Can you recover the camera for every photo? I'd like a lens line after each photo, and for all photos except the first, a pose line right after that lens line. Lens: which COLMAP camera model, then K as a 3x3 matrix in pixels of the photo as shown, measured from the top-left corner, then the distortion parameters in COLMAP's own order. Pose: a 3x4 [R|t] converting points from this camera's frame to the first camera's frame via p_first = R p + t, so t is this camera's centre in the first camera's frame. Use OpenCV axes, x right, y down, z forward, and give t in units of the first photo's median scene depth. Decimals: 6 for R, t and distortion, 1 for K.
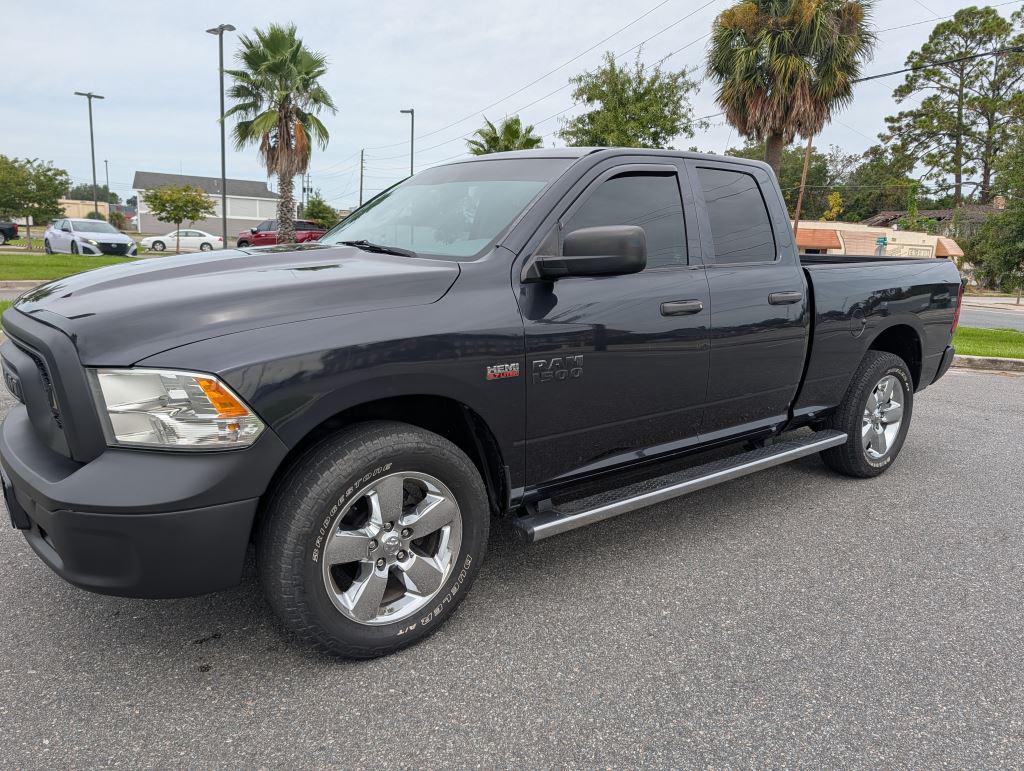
lens RADIAL K [[743.6, 0, 512.5], [0, 743.6, 390.5], [0, 0, 1]] dist [0.009763, -0.010689]
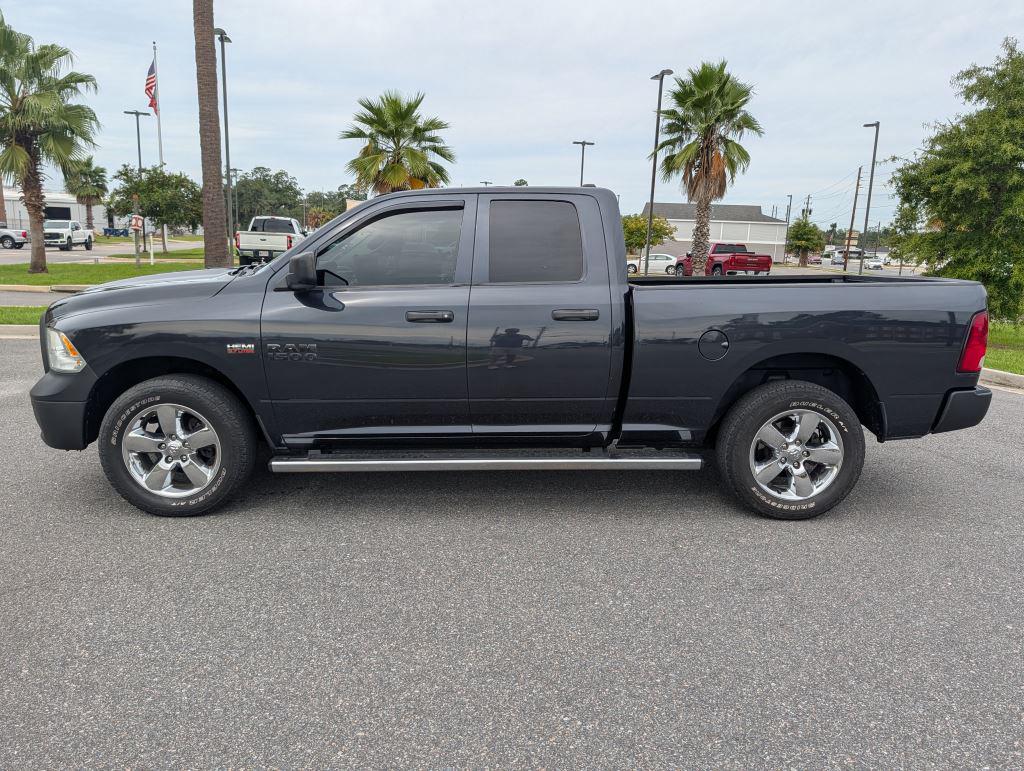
lens RADIAL K [[743.6, 0, 517.4], [0, 743.6, 383.6], [0, 0, 1]] dist [0.009763, -0.010689]
pose [[0.796260, 0.091913, -0.597931, 0.145201], [-0.114688, 0.993402, -0.000024, -0.002158], [0.593984, 0.068595, 0.801547, 0.013624]]
